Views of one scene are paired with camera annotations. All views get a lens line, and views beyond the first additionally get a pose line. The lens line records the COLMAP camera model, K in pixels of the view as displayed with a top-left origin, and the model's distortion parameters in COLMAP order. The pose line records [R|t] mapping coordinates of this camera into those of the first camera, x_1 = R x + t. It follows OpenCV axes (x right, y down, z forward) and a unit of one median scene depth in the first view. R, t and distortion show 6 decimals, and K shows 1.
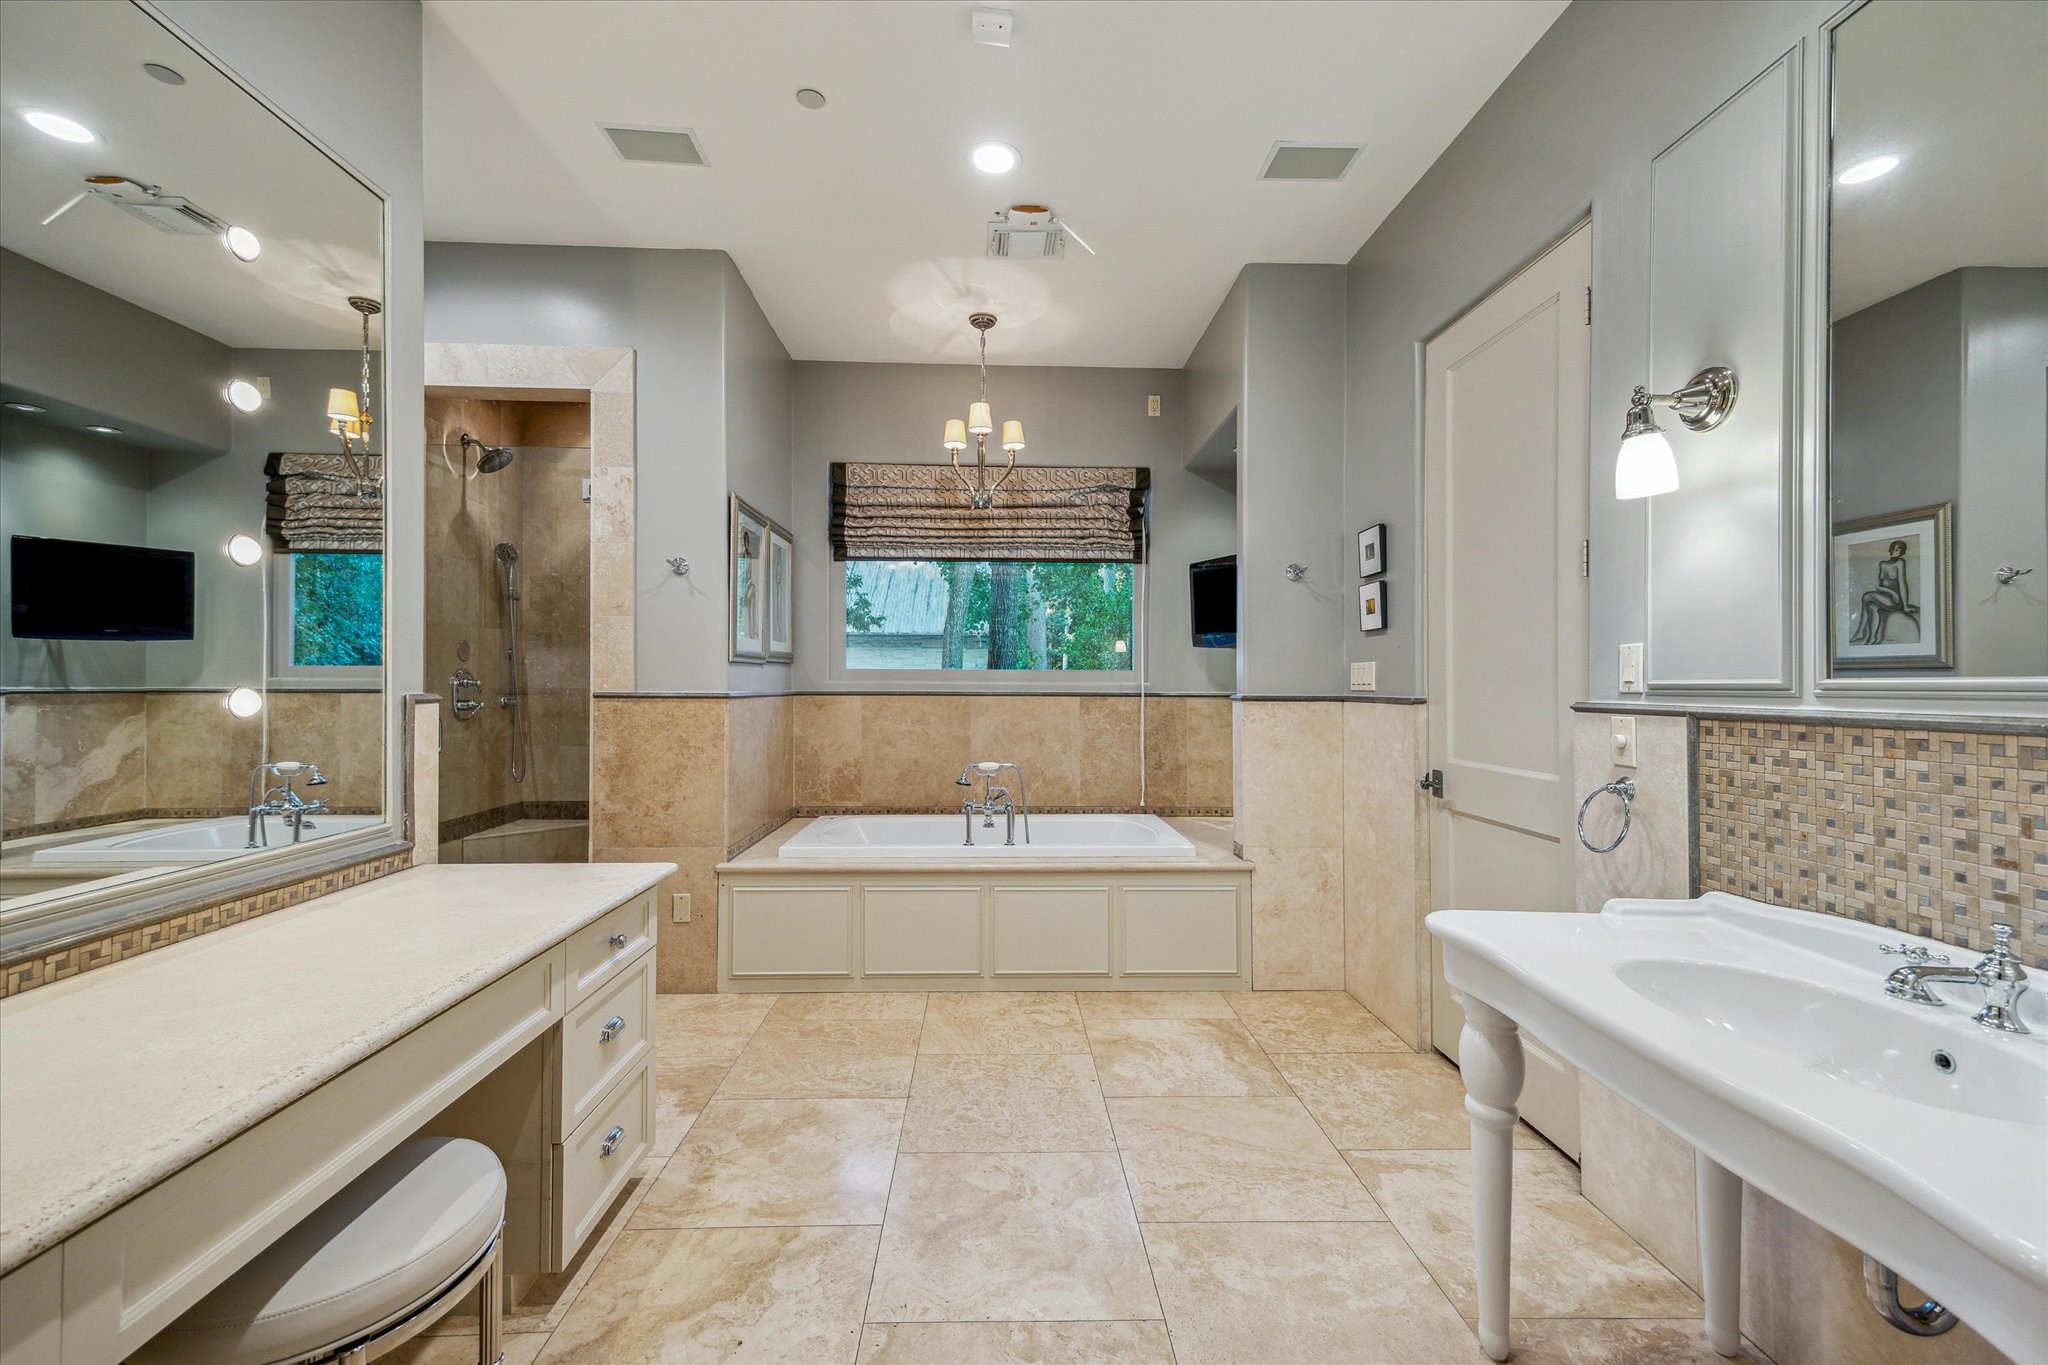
lens RADIAL K [[852.5, 0, 1024.0], [0, 852.5, 682.5], [0, 0, 1]] dist [-0.001237, -0.000195]
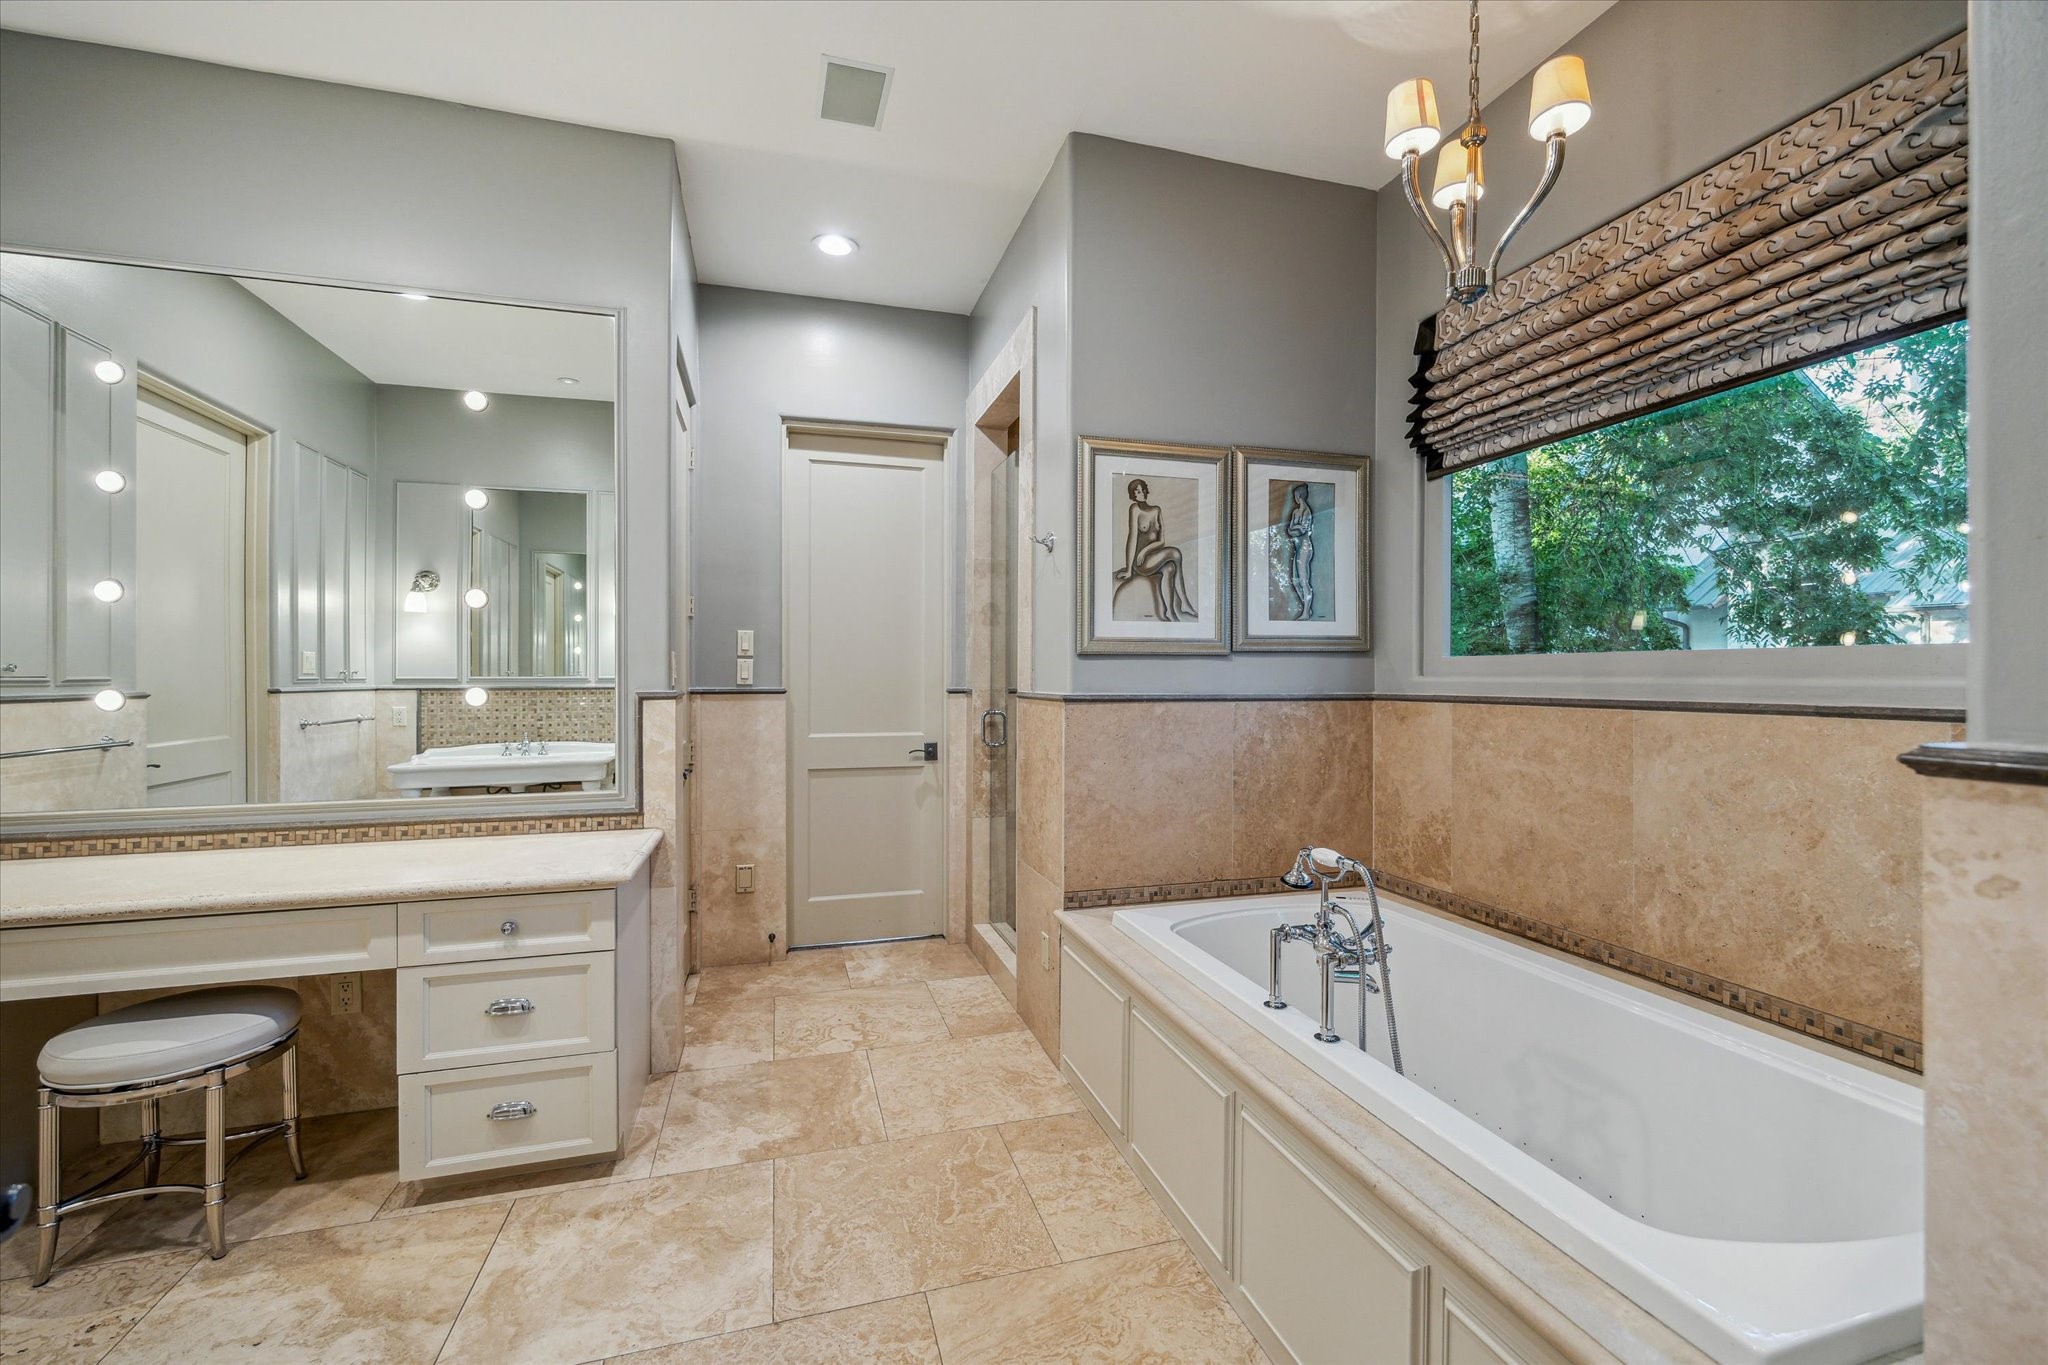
lens RADIAL K [[852.5, 0, 1024.0], [0, 852.5, 682.5], [0, 0, 1]] dist [-0.001237, -0.000195]
pose [[0.245164, 0.001497, -0.969480, 0.304676], [0.002914, 0.999993, 0.002281, -0.000798], [0.969477, -0.003384, 0.245158, 0.580997]]
